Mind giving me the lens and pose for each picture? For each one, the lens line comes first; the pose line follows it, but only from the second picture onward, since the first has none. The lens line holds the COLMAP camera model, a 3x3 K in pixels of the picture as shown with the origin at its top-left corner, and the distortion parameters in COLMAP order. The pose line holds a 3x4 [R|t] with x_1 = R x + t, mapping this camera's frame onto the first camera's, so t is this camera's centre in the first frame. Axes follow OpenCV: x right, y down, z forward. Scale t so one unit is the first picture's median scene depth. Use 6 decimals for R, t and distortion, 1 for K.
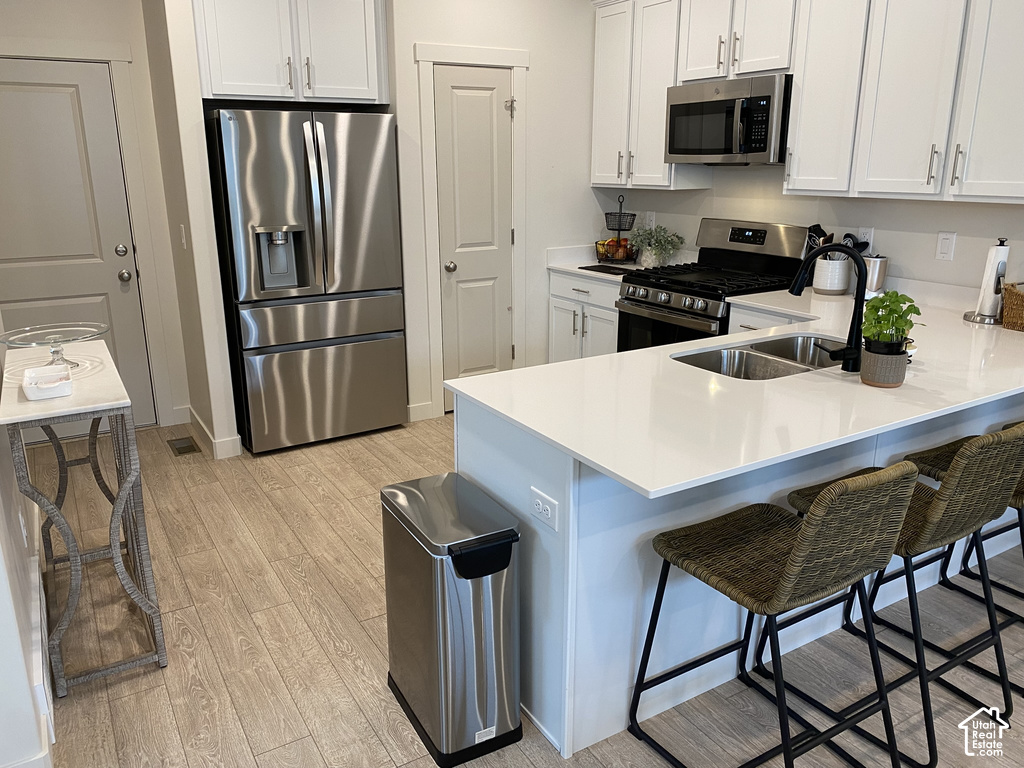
lens RADIAL K [[769.2, 0, 502.9], [0, 769.2, 375.3], [0, 0, 1]] dist [0.025414, -0.019435]
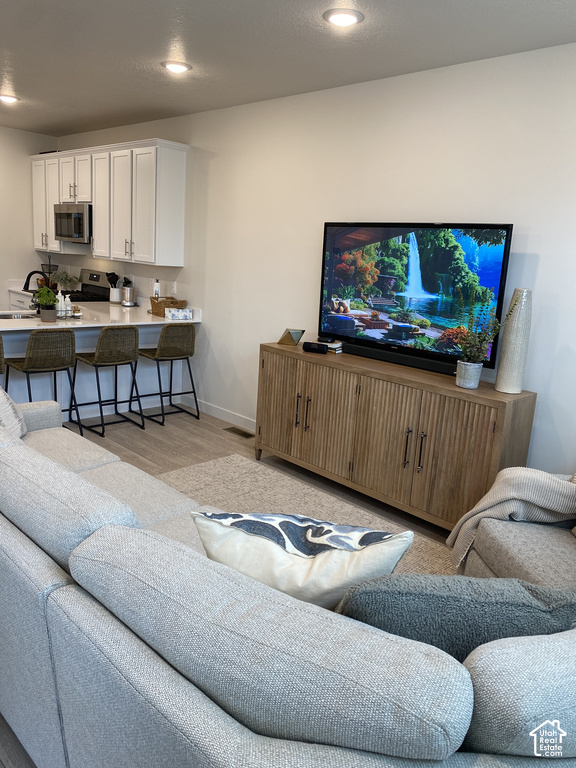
lens RADIAL K [[576.9, 0, 288.5], [0, 576.9, 386.0], [0, 0, 1]] dist [0.025414, -0.019435]
pose [[0.970057, 0.029171, 0.241119, 0.476633], [-0.018280, 0.998714, -0.047282, 0.188616], [-0.242188, 0.041459, 0.969343, -0.681852]]
